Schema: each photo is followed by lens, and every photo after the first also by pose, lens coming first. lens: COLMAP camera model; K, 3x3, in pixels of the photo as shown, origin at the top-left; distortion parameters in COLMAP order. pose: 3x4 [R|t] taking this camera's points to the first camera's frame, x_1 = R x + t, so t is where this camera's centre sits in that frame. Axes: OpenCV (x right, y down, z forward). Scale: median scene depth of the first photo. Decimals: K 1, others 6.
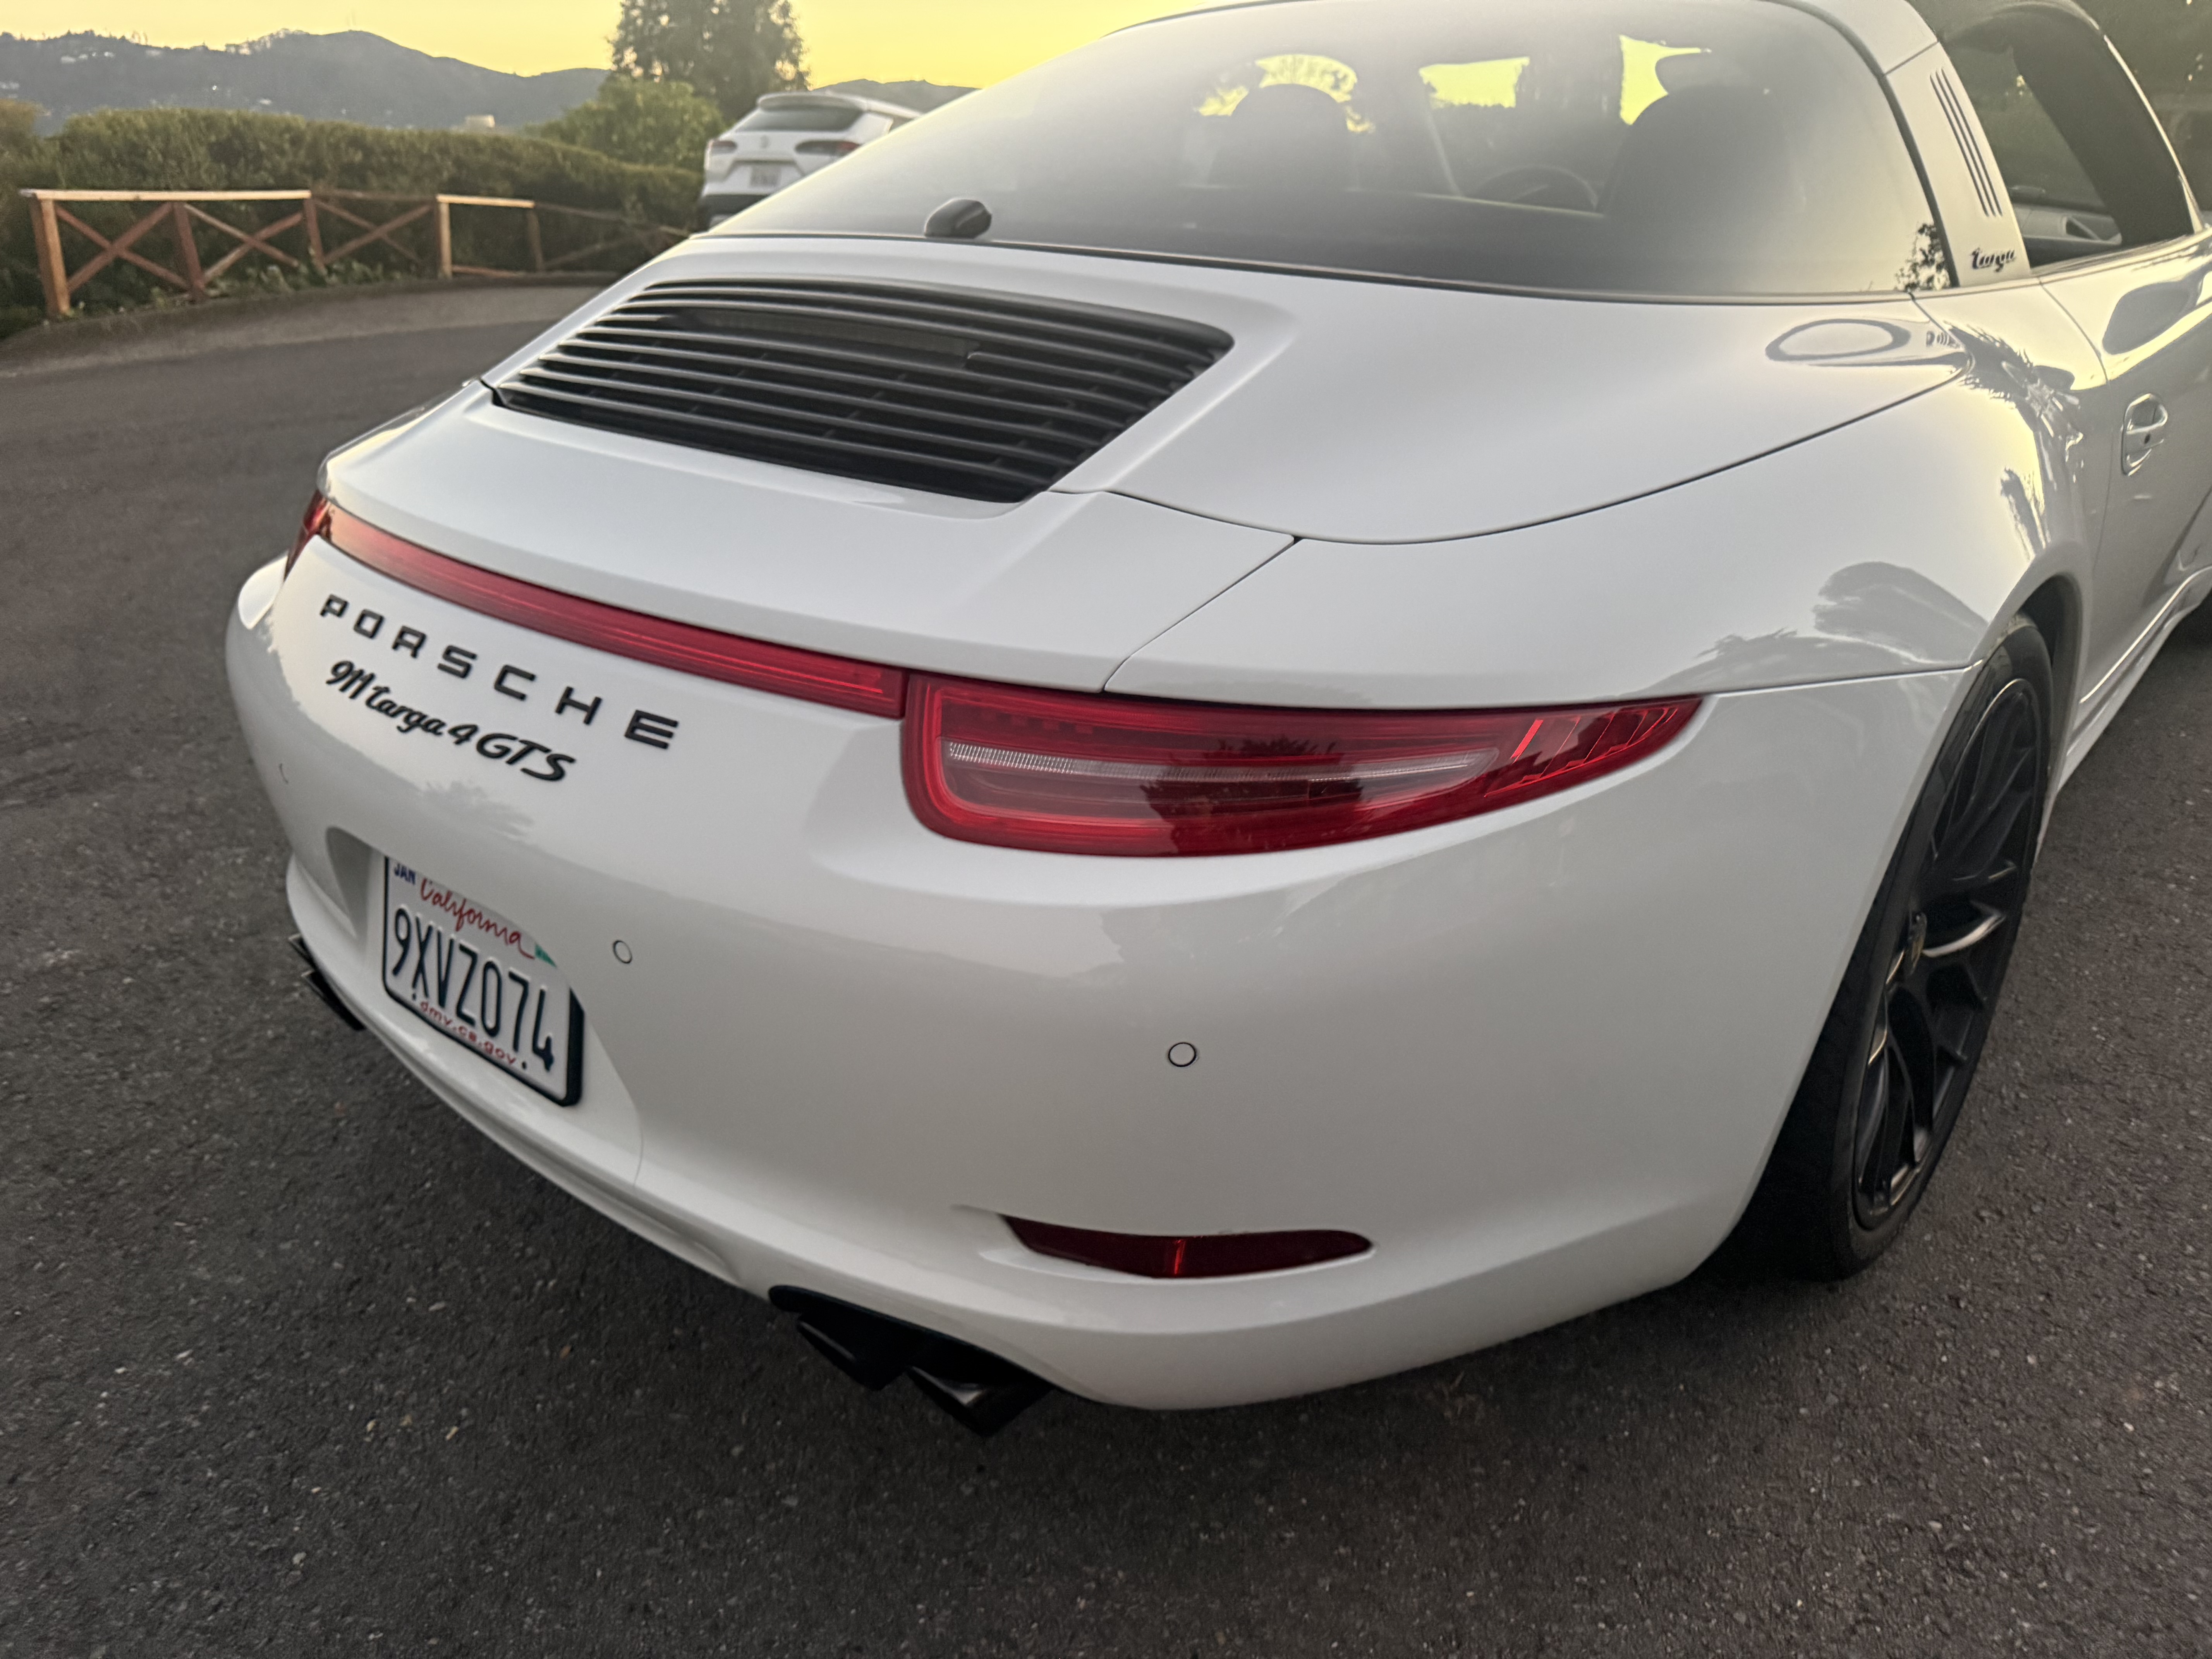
lens RADIAL K [[1564.6, 0, 1090.7], [0, 1564.6, 852.8], [0, 0, 1]] dist [0.030827, -0.038277]
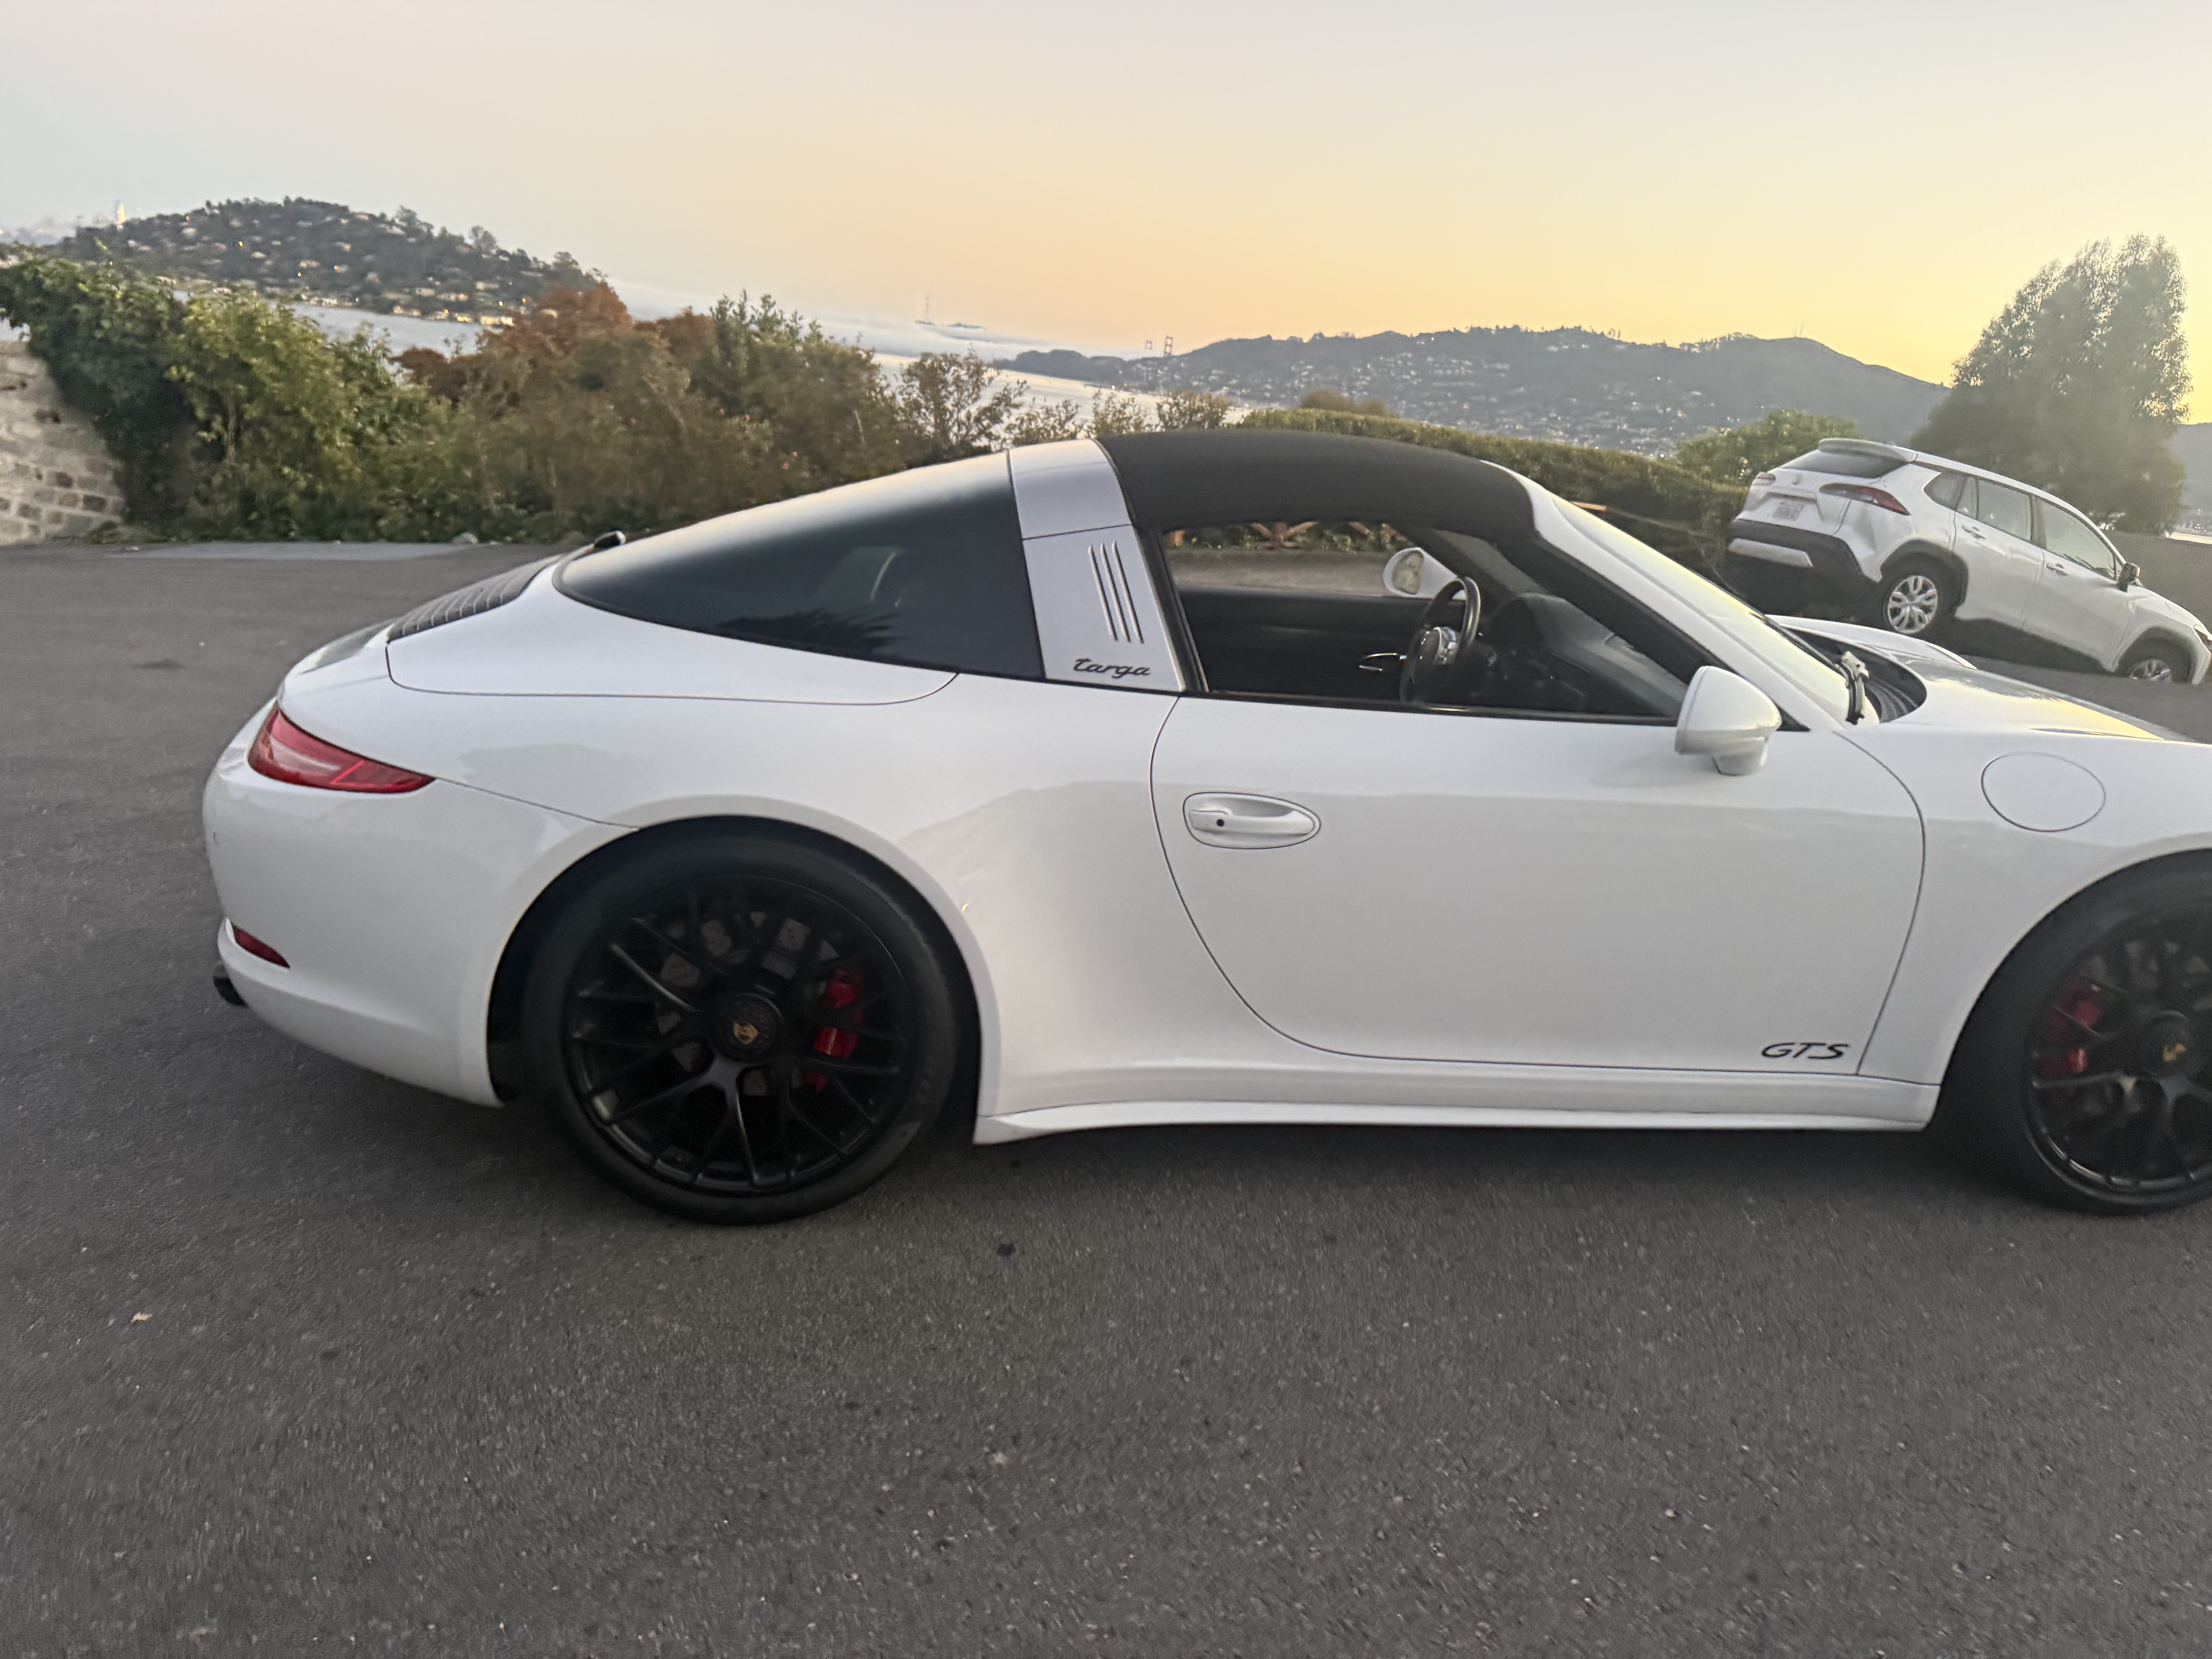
lens RADIAL K [[1564.6, 0, 1105.5], [0, 1564.6, 844.9], [0, 0, 1]] dist [0.030827, -0.038277]
pose [[0.704116, 0.260224, -0.660685, 0.252853], [-0.368209, 0.929369, -0.026363, -0.030261], [0.607160, 0.261833, 0.750200, -0.006386]]
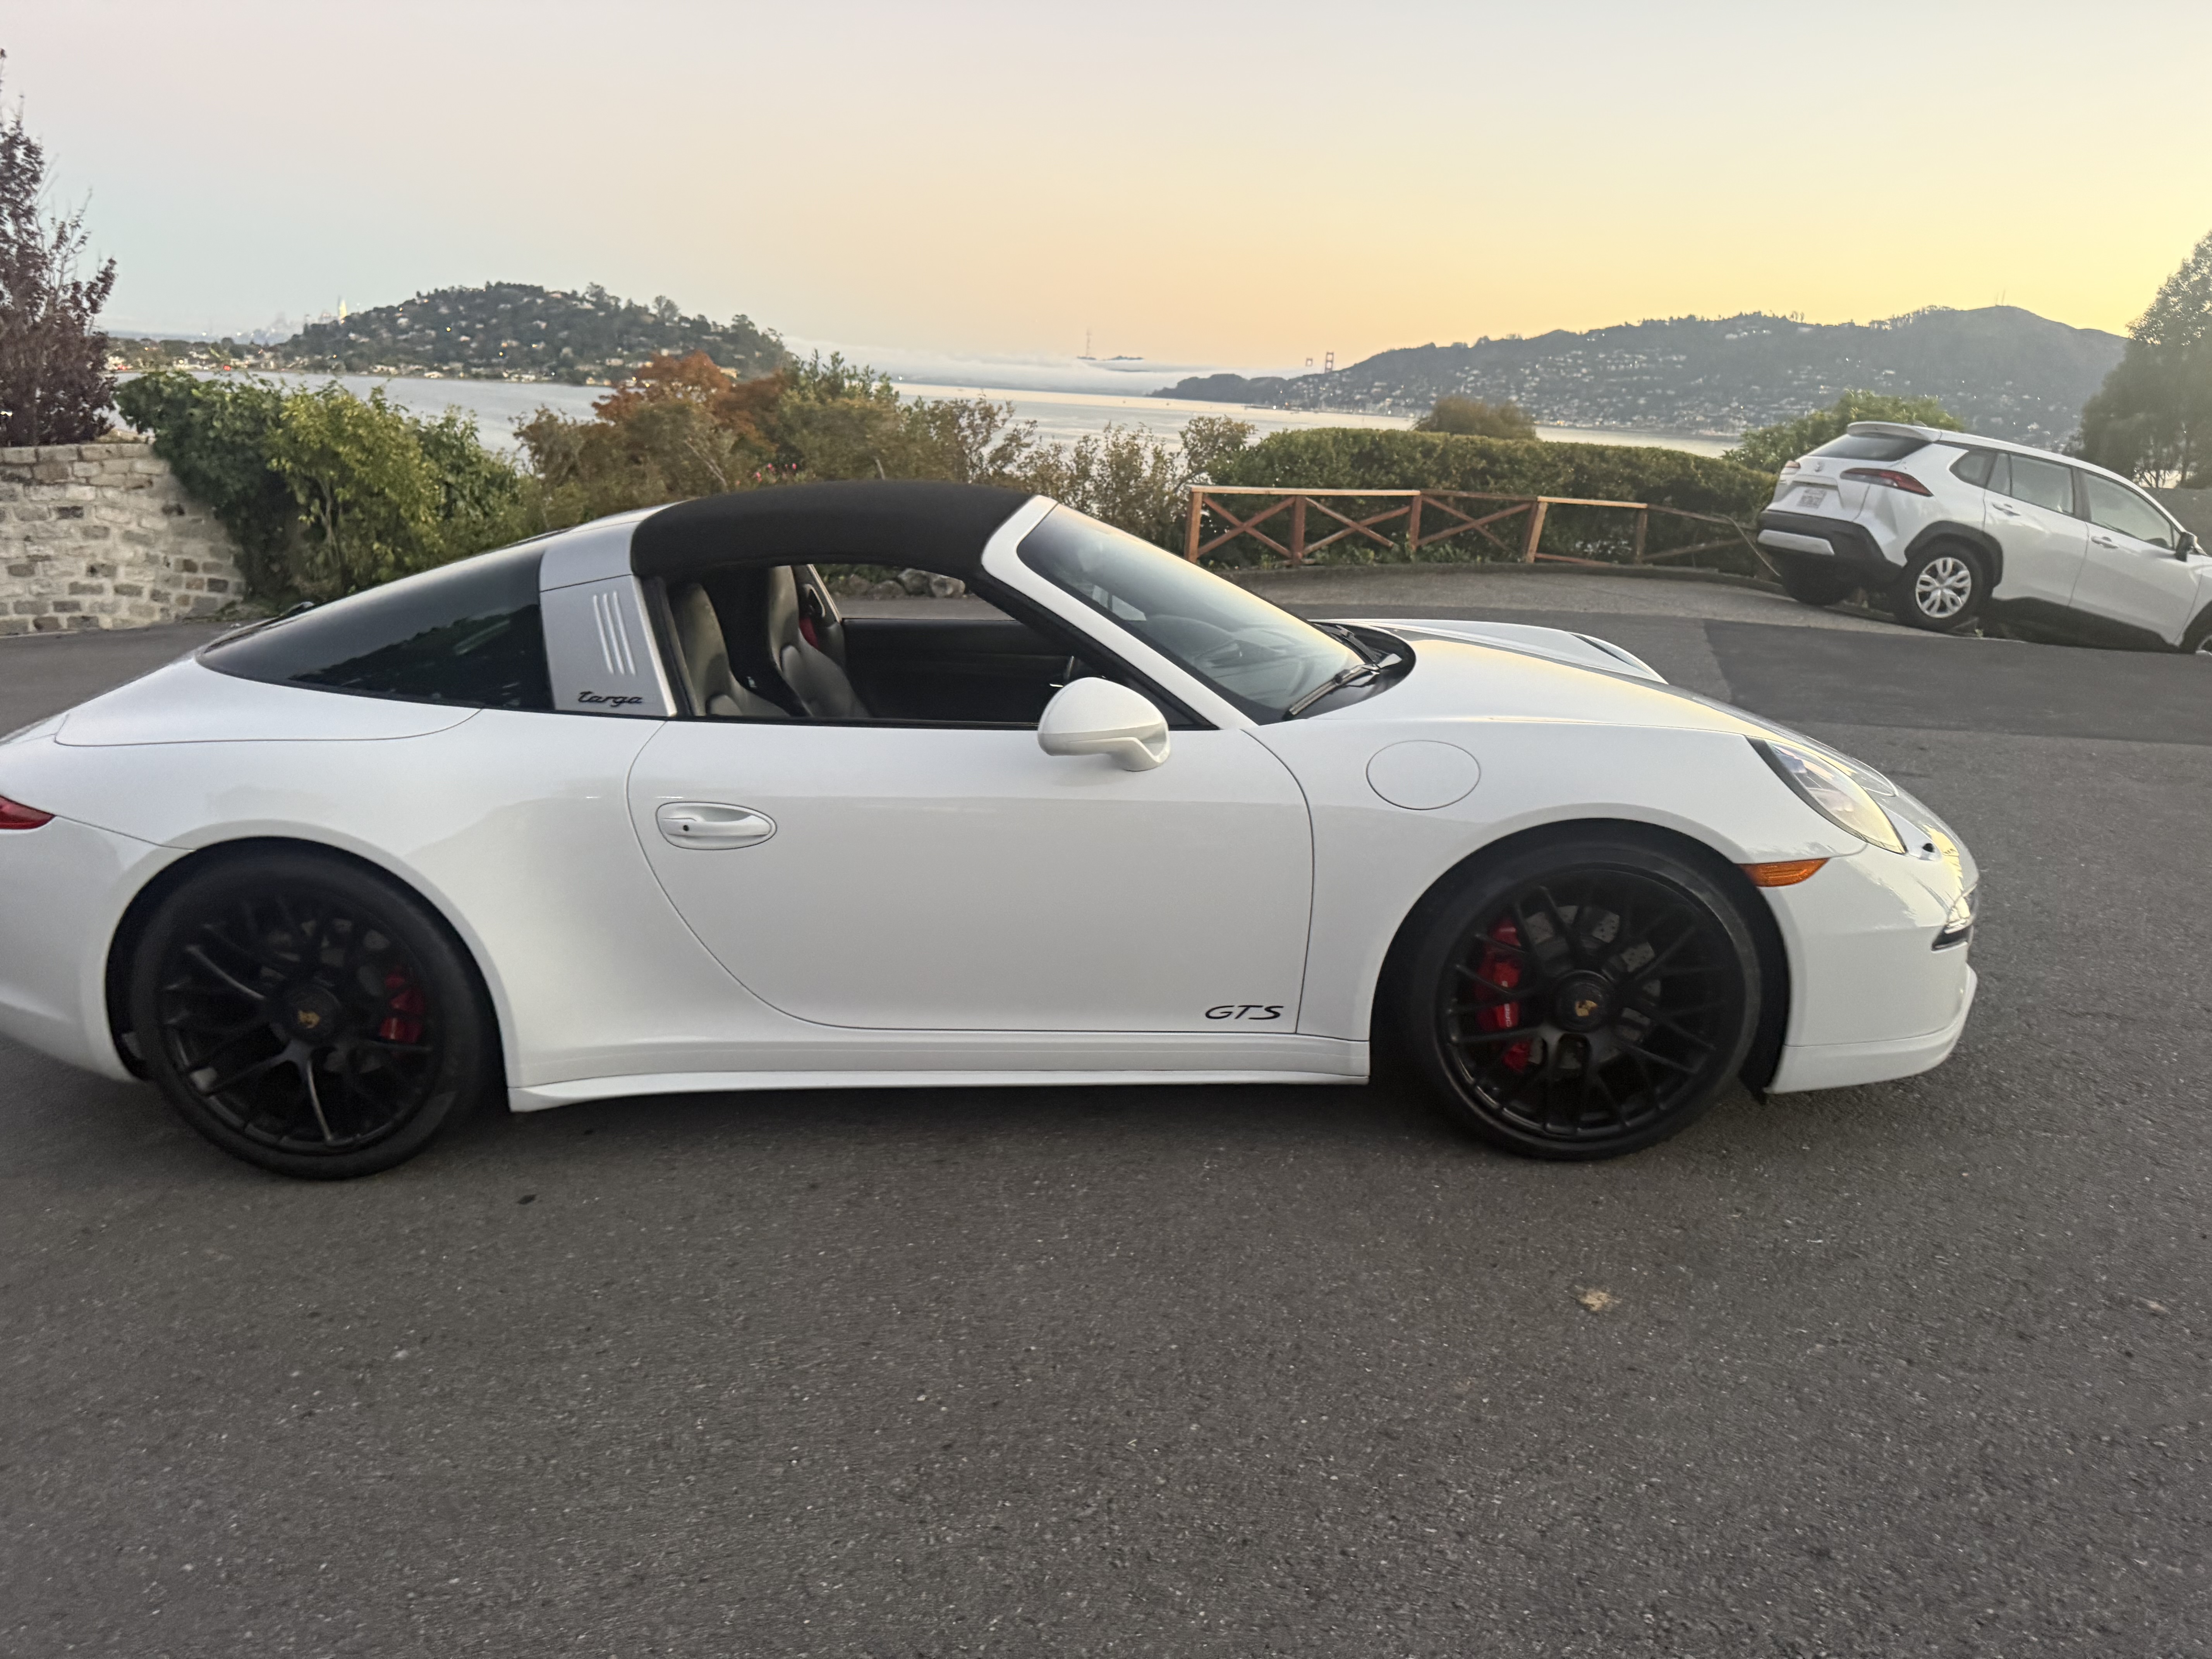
lens RADIAL K [[1564.6, 0, 1090.5], [0, 1564.6, 846.0], [0, 0, 1]] dist [0.030827, -0.038277]
pose [[0.628034, 0.226584, -0.744468, 0.354499], [-0.337539, 0.941310, 0.001747, -0.065783], [0.701171, 0.250190, 0.667656, 0.044674]]
